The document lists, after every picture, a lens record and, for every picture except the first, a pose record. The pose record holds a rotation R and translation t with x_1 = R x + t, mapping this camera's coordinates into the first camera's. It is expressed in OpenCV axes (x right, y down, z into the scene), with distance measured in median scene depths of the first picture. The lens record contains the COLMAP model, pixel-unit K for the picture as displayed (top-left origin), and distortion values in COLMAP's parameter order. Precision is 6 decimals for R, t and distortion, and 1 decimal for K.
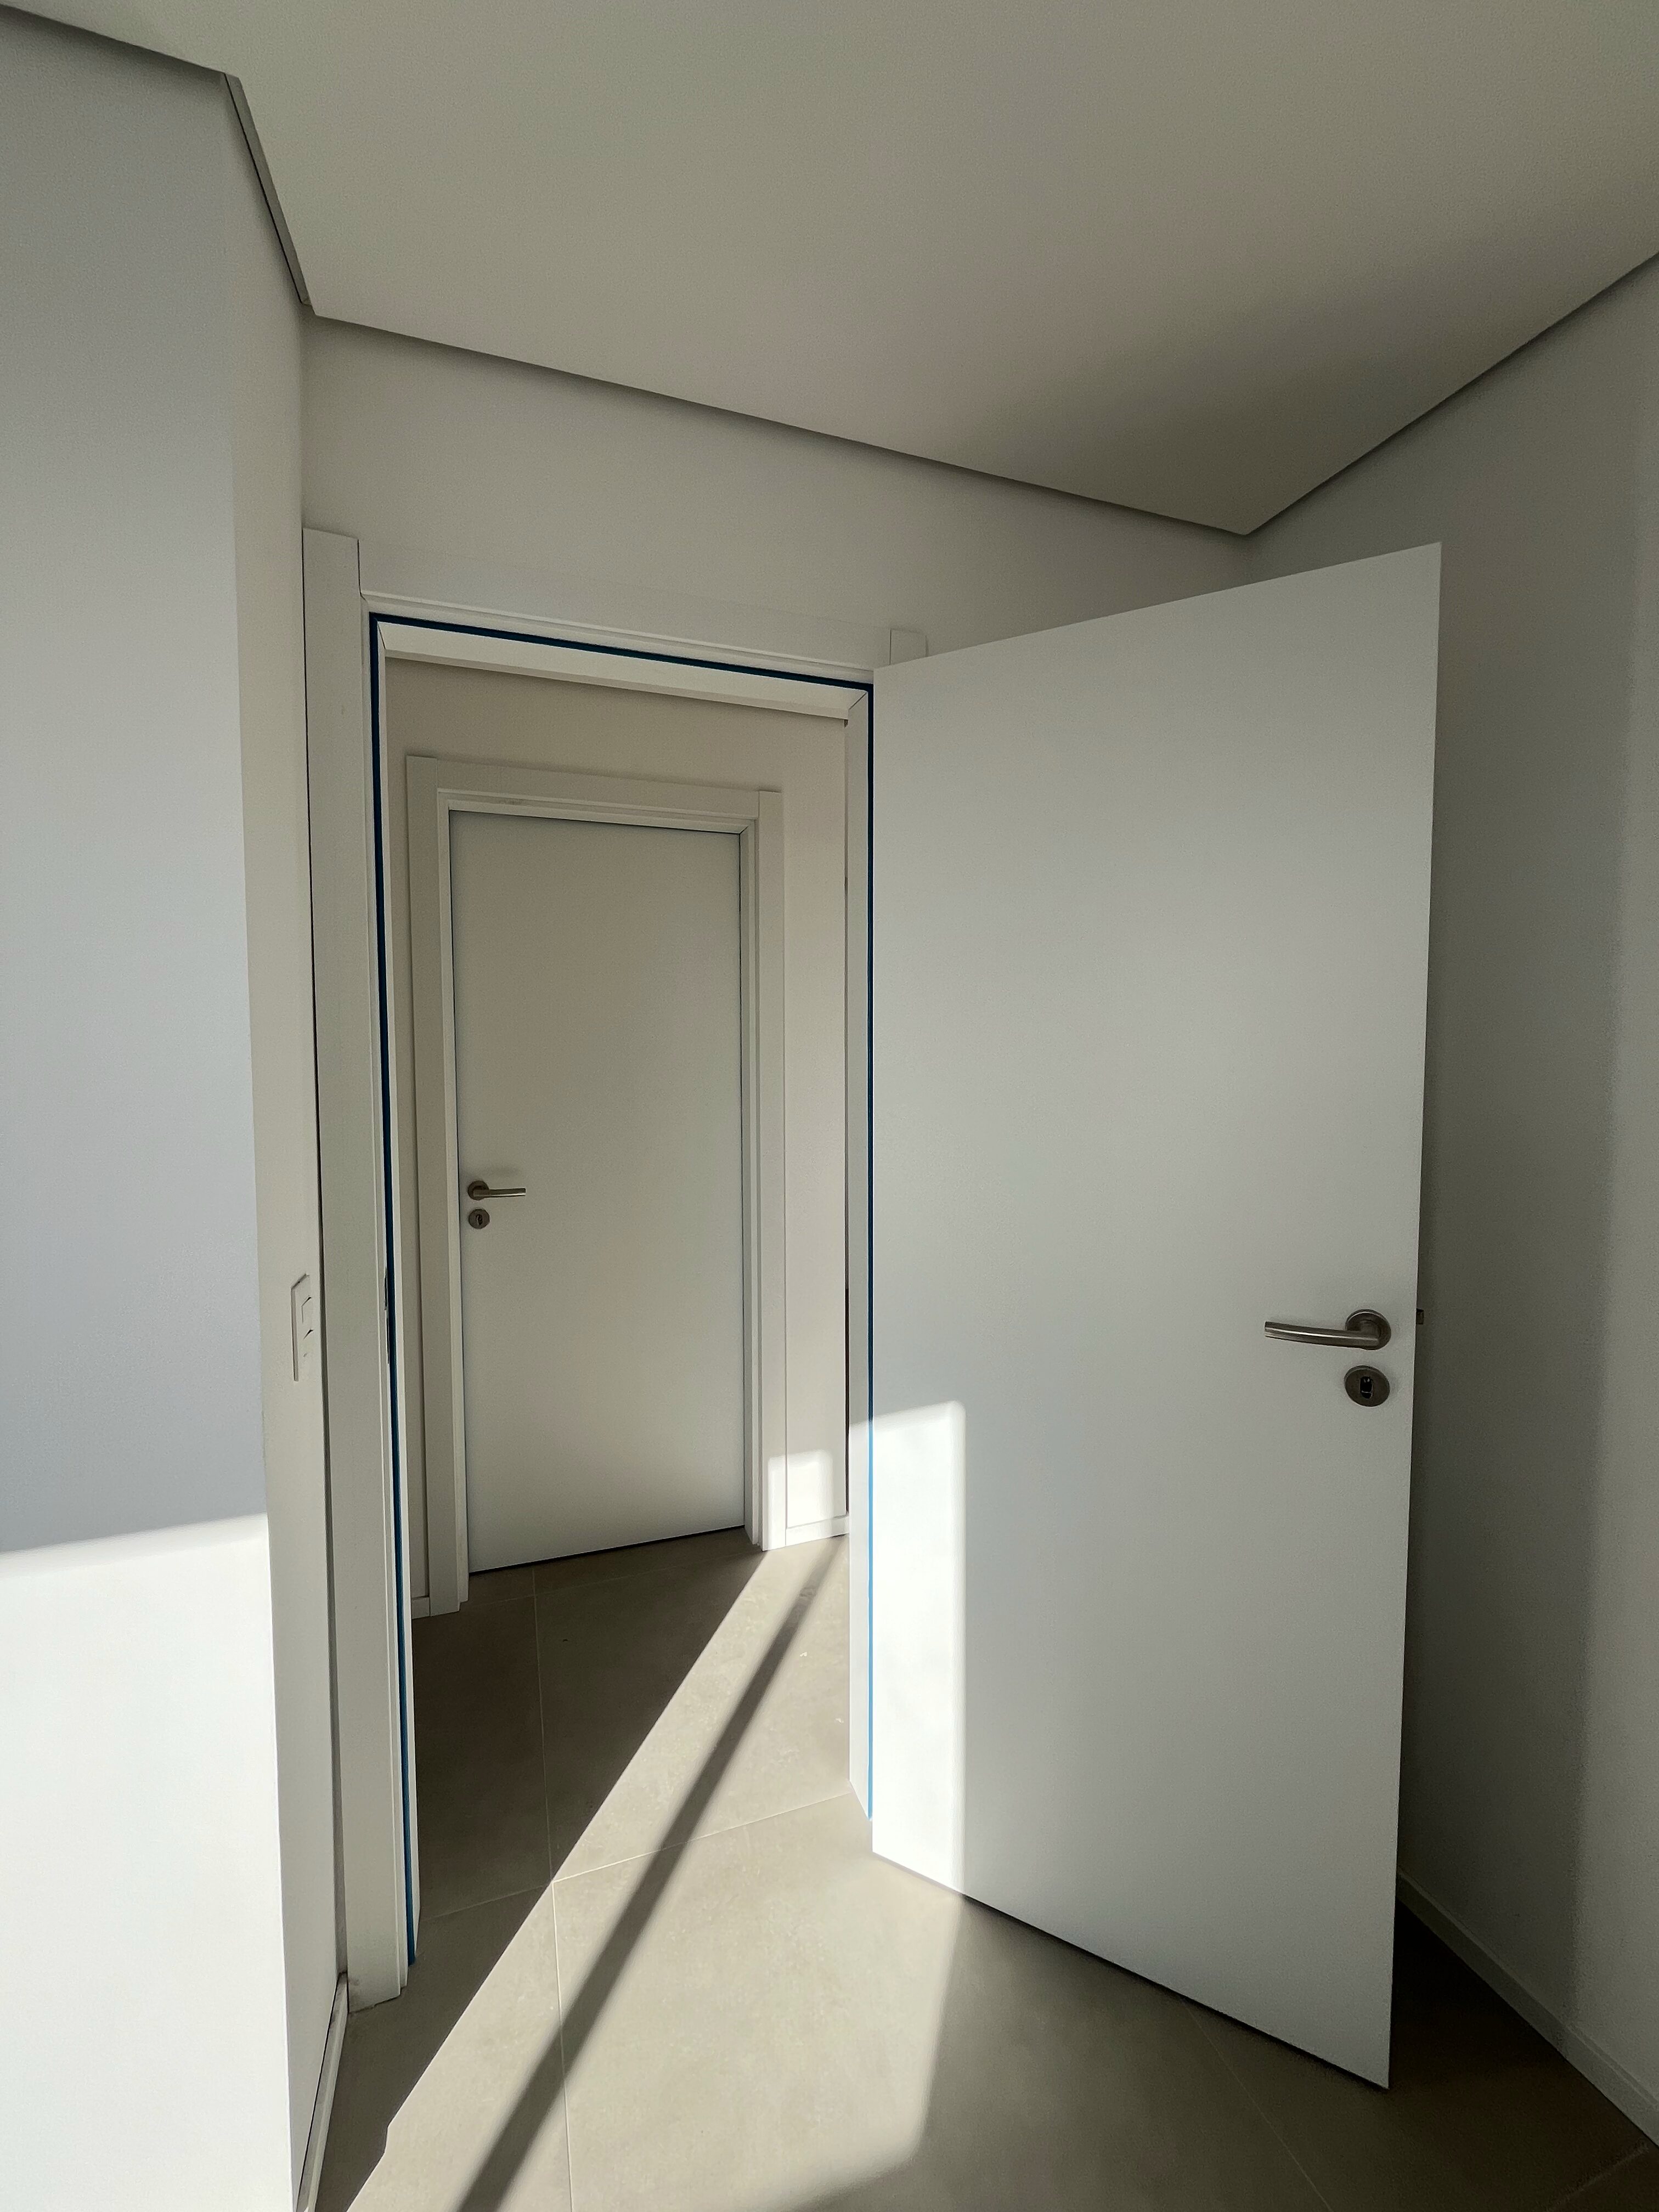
lens RADIAL K [[904.3, 0, 829.5], [0, 904.3, 1106.0], [0, 0, 1]] dist [-0.002728, -0.000288]
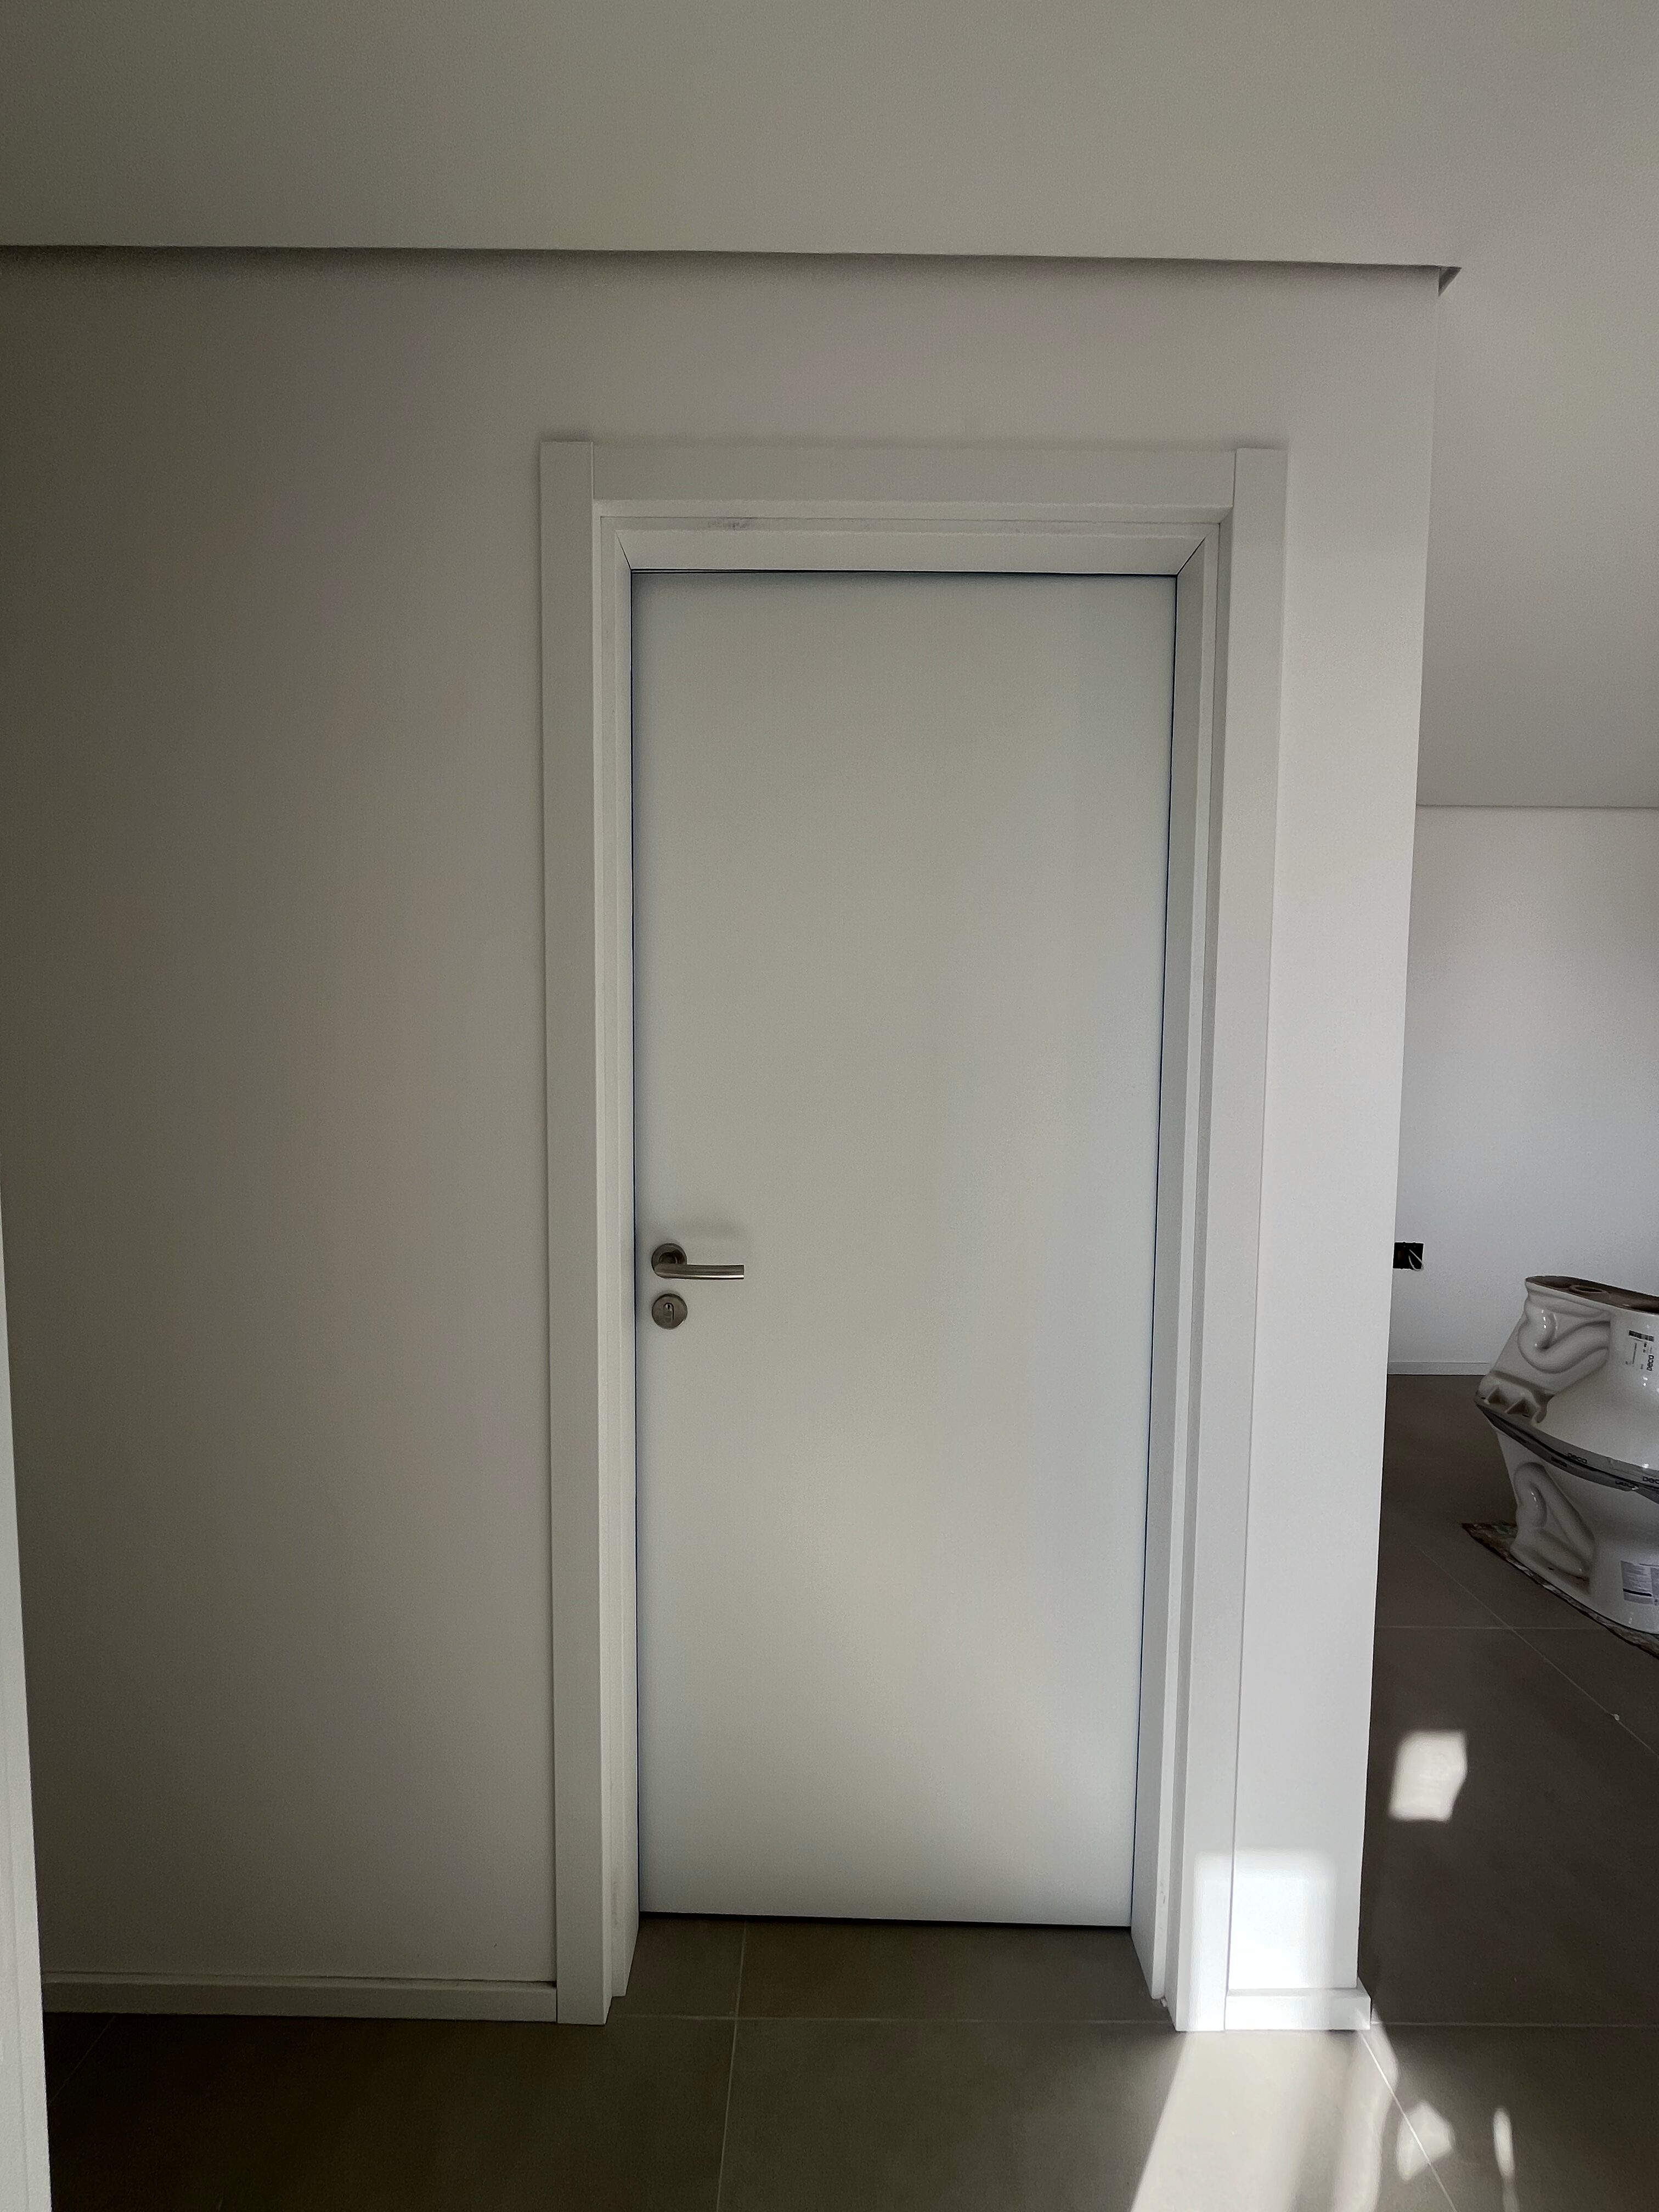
lens RADIAL K [[904.3, 0, 829.5], [0, 904.3, 1106.0], [0, 0, 1]] dist [-0.002728, -0.000288]
pose [[0.929258, 0.034483, -0.367817, -0.089043], [-0.032463, 0.999405, 0.011678, -0.012810], [0.368001, 0.001089, 0.929825, 0.494215]]
